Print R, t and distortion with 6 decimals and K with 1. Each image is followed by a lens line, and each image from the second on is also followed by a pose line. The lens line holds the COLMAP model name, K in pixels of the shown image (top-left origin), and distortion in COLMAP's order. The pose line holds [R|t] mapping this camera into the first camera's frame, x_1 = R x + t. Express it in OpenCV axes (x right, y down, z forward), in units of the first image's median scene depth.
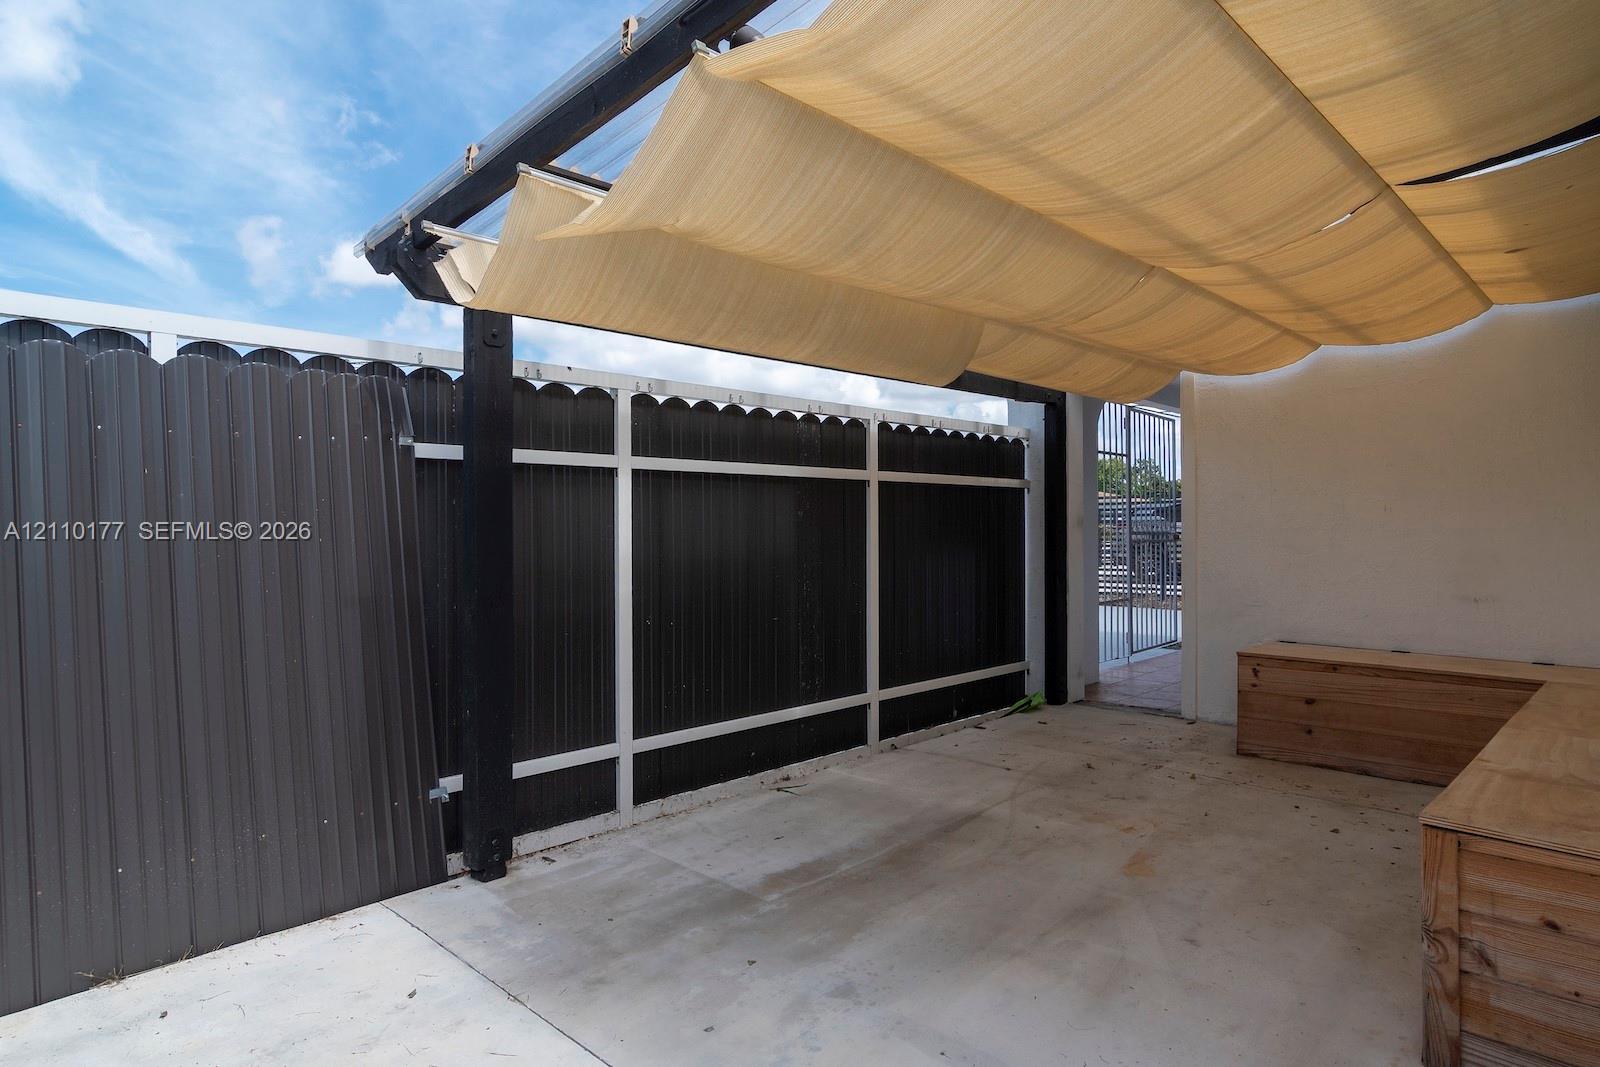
lens RADIAL K [[916.0, 0, 811.0], [0, 916.0, 524.2], [0, 0, 1]] dist [-0.004734, -0.003463]
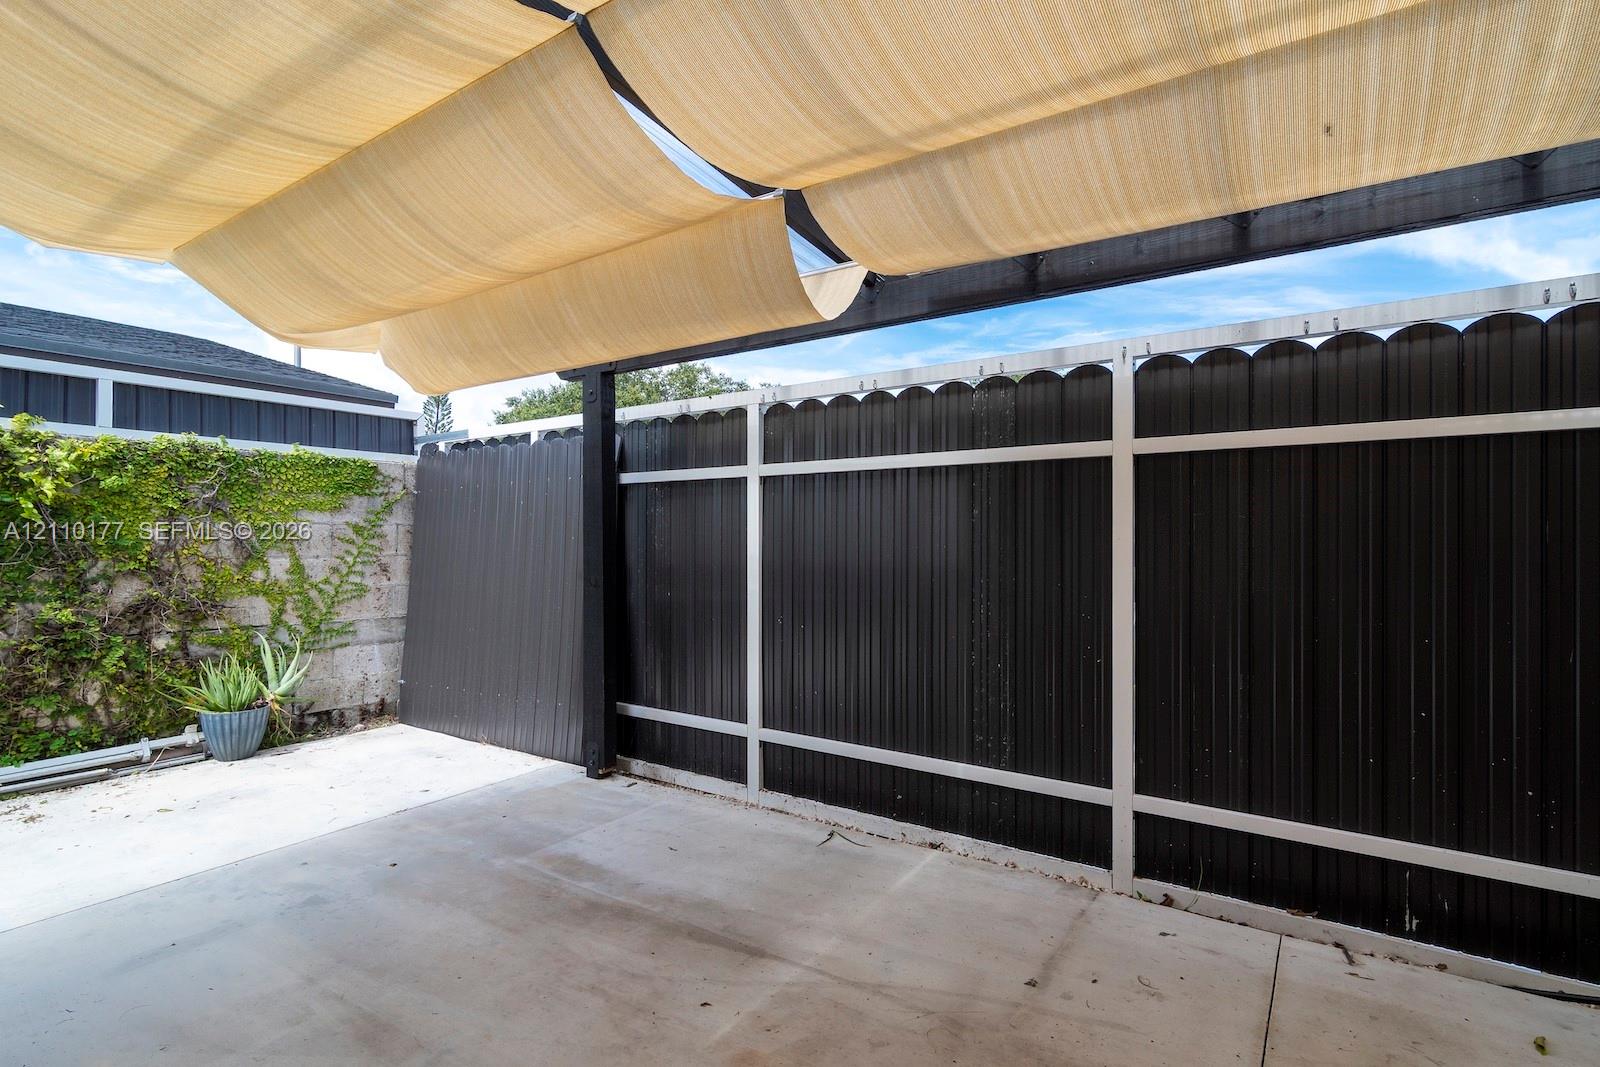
lens RADIAL K [[778.3, 0, 816.6], [0, 778.3, 547.5], [0, 0, 1]] dist [0.001119, -0.000733]
pose [[0.168353, 0.011643, -0.985658, 0.832106], [-0.000716, 0.999931, 0.011689, 0.013890], [0.985727, -0.001262, 0.168350, 1.051329]]
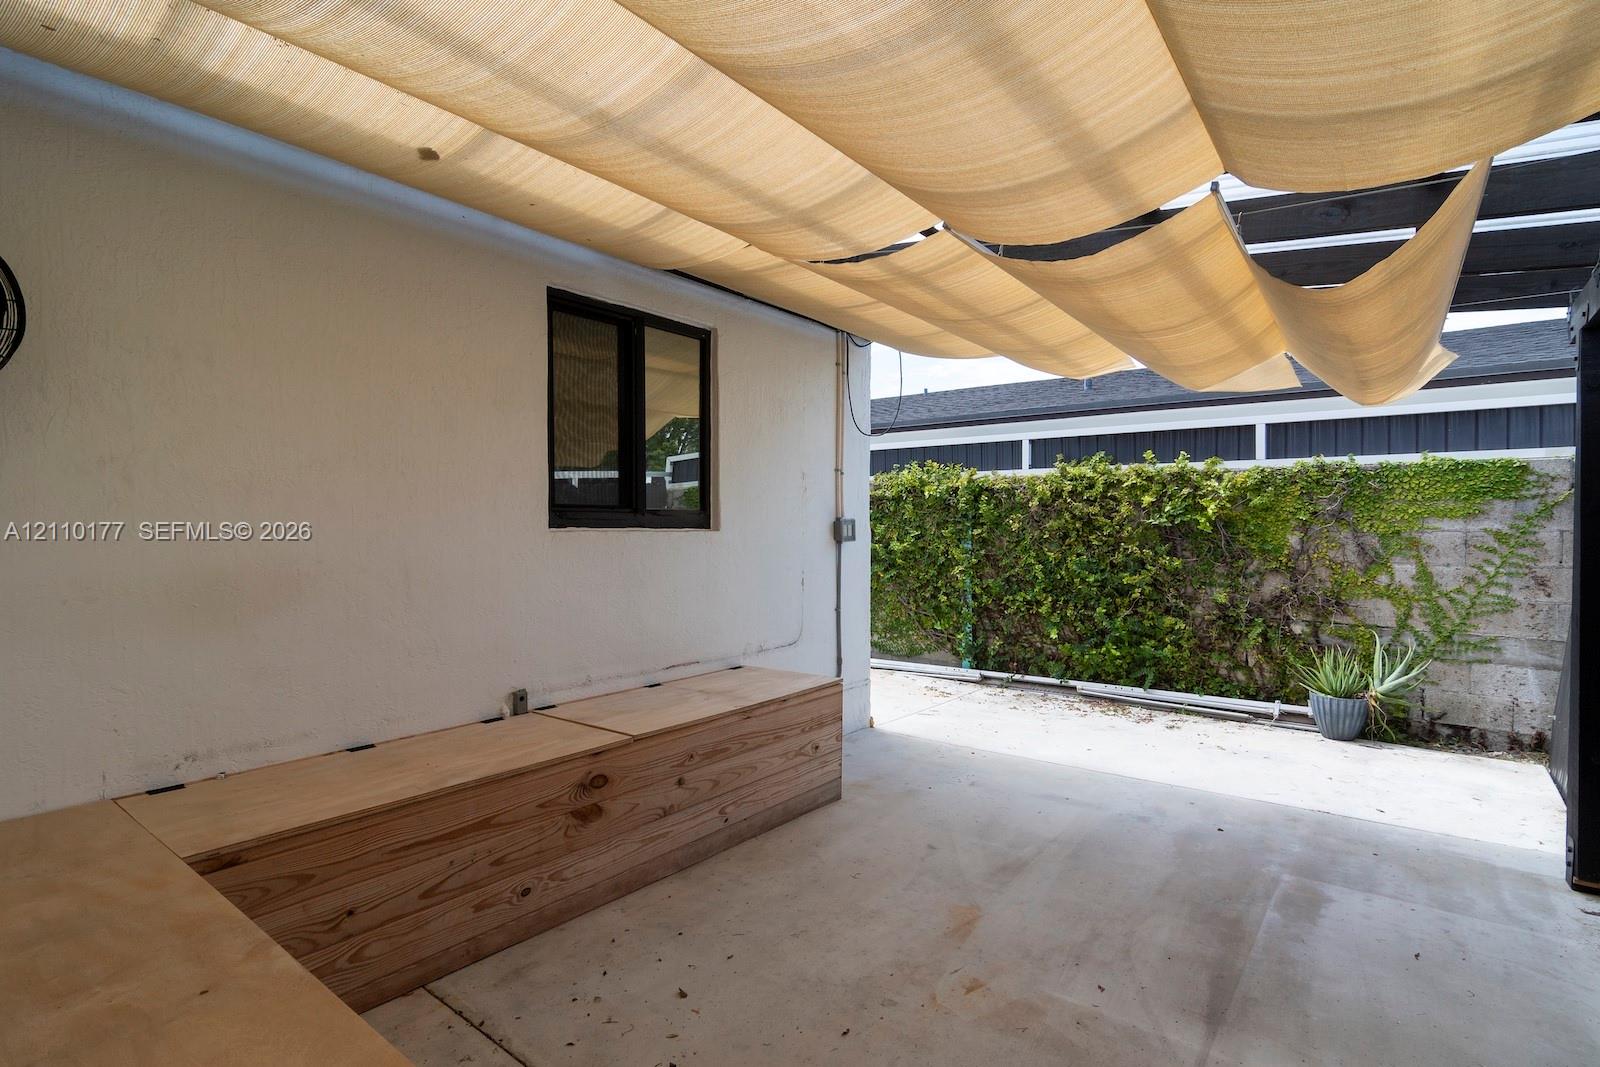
lens RADIAL K [[778.3, 0, 788.1], [0, 778.3, 548.1], [0, 0, 1]] dist [0.001119, -0.000733]
pose [[-0.996593, 0.001242, -0.082471, 0.566597], [-0.001050, 0.999615, 0.027743, -0.018217], [0.082474, 0.027735, -0.996207, 1.660510]]
